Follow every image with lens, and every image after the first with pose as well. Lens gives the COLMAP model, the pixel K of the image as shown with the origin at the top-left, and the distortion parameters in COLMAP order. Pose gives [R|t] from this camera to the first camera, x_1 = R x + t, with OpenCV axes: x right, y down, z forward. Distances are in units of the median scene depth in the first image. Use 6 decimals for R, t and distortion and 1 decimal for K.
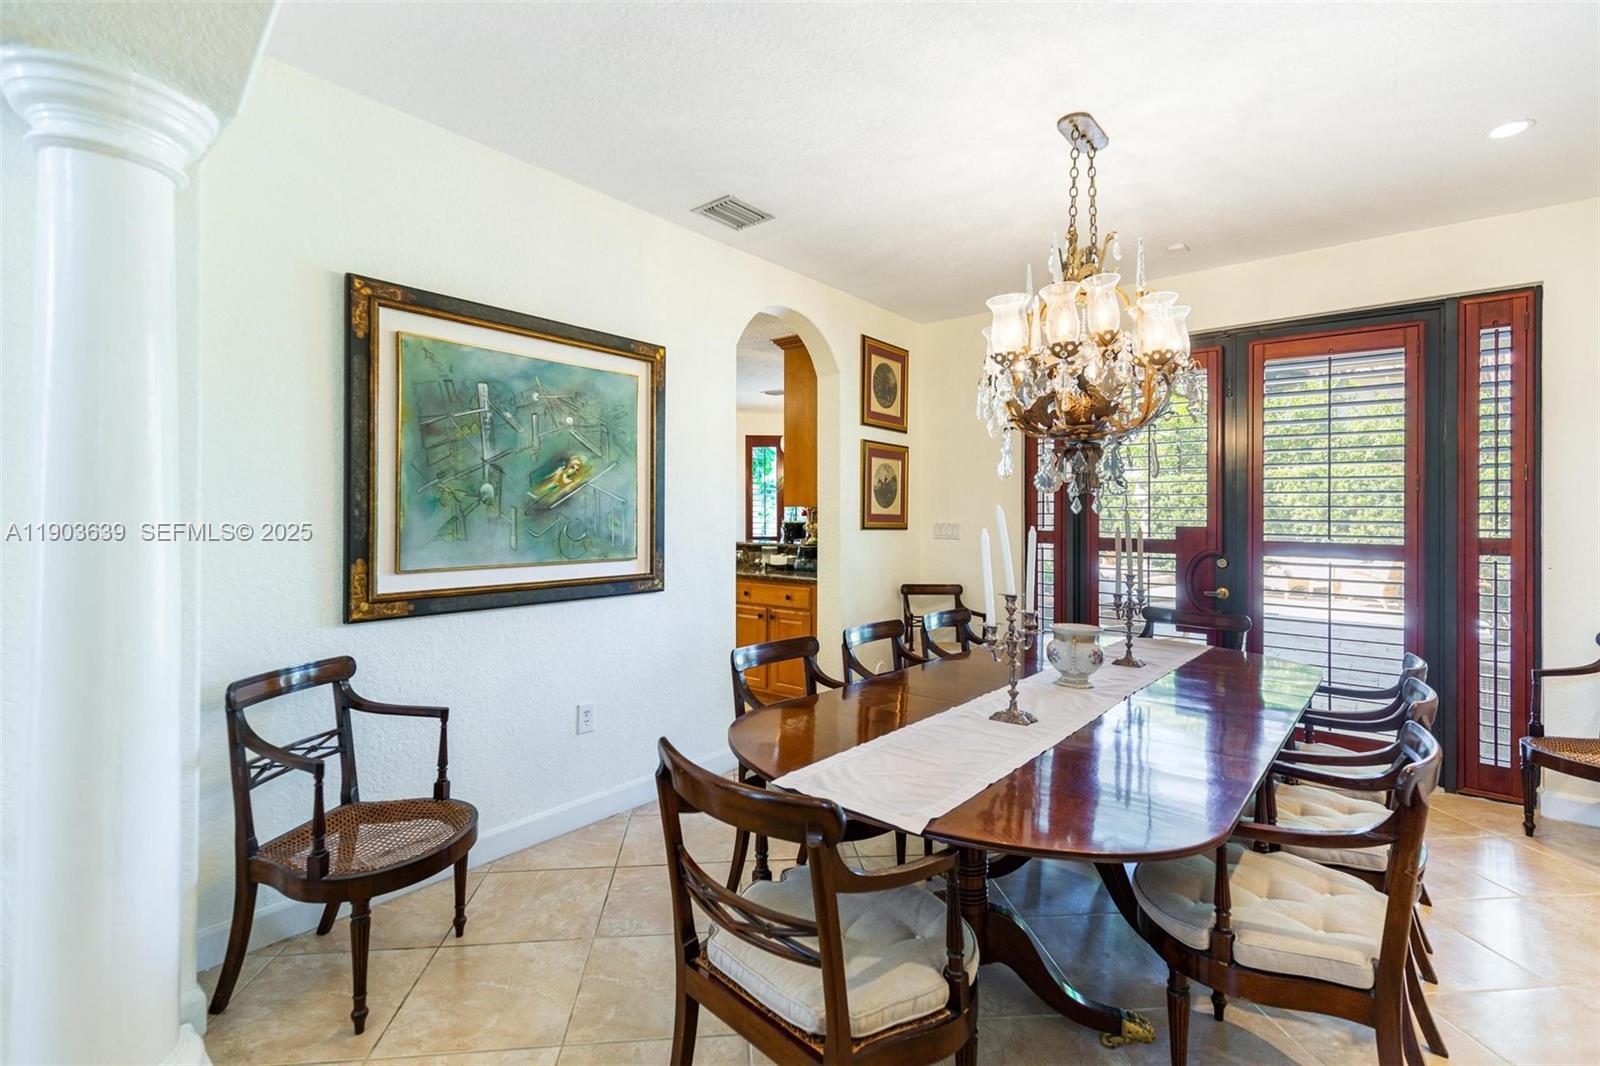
lens RADIAL K [[732.6, 0, 778.8], [0, 732.6, 514.4], [0, 0, 1]] dist [0.004866, -0.000646]
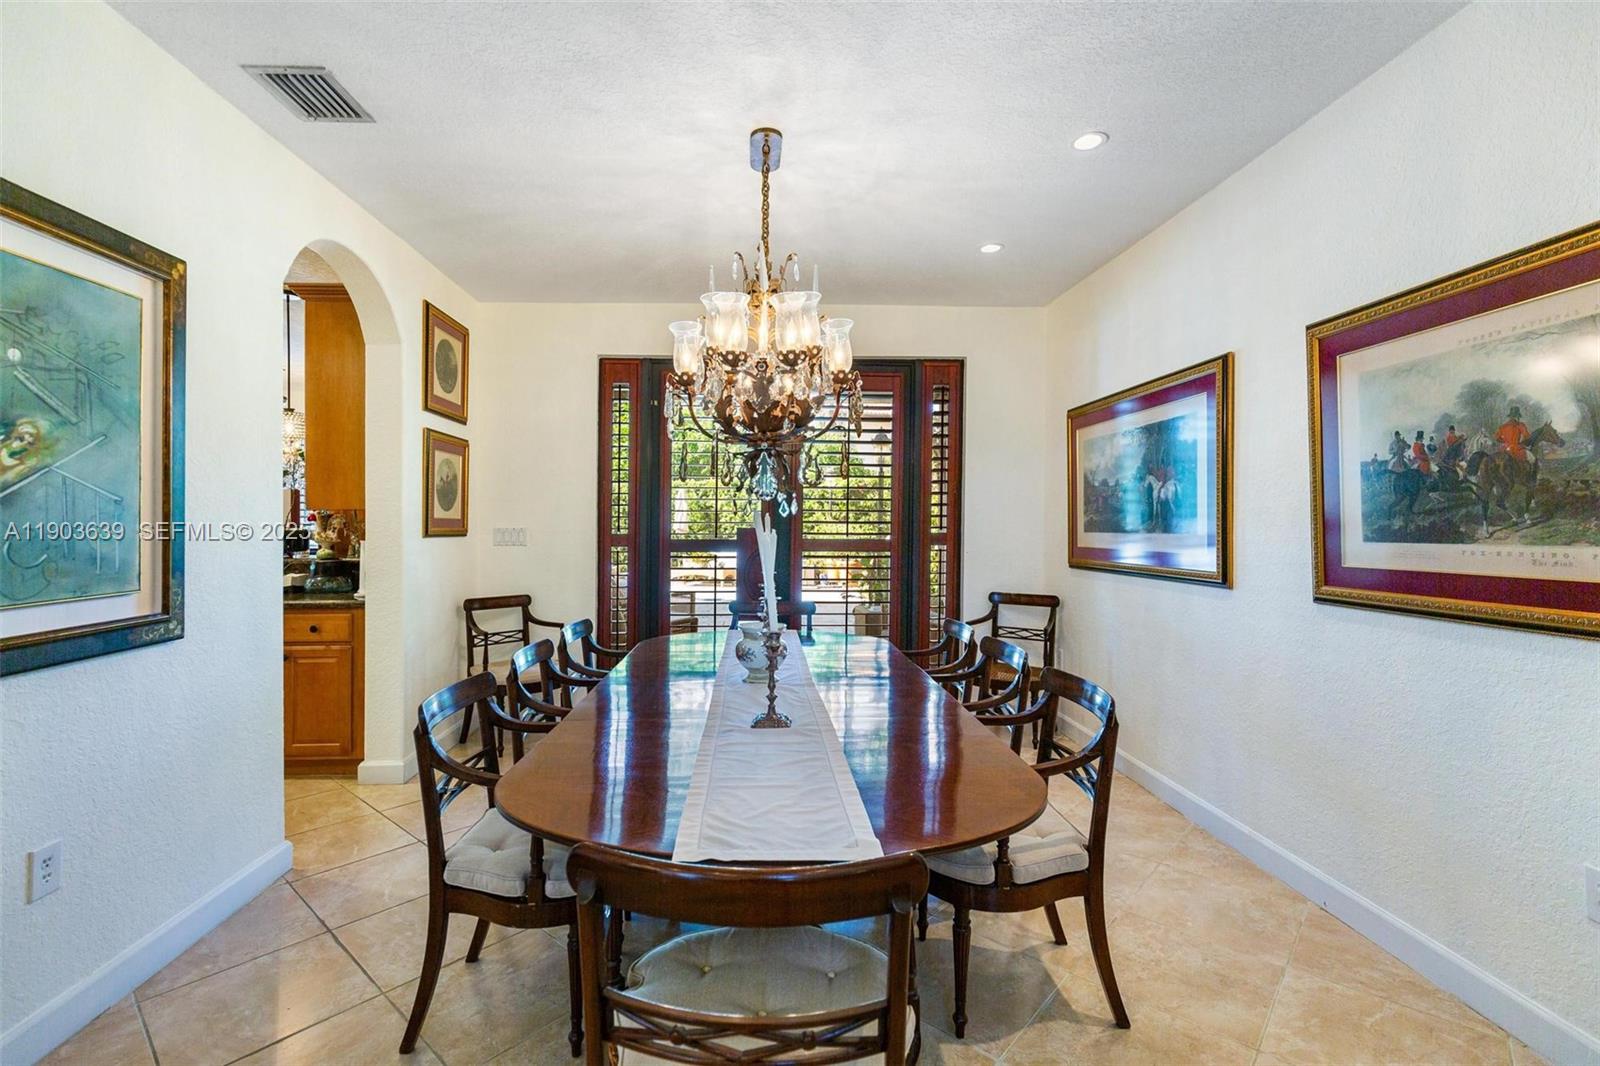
lens RADIAL K [[732.6, 0, 791.7], [0, 732.6, 527.3], [0, 0, 1]] dist [0.004866, -0.000646]
pose [[0.734129, -0.013772, 0.678870, -0.205887], [0.004948, 0.999876, 0.014933, -0.000880], [-0.678992, -0.007603, 0.734106, 0.158034]]
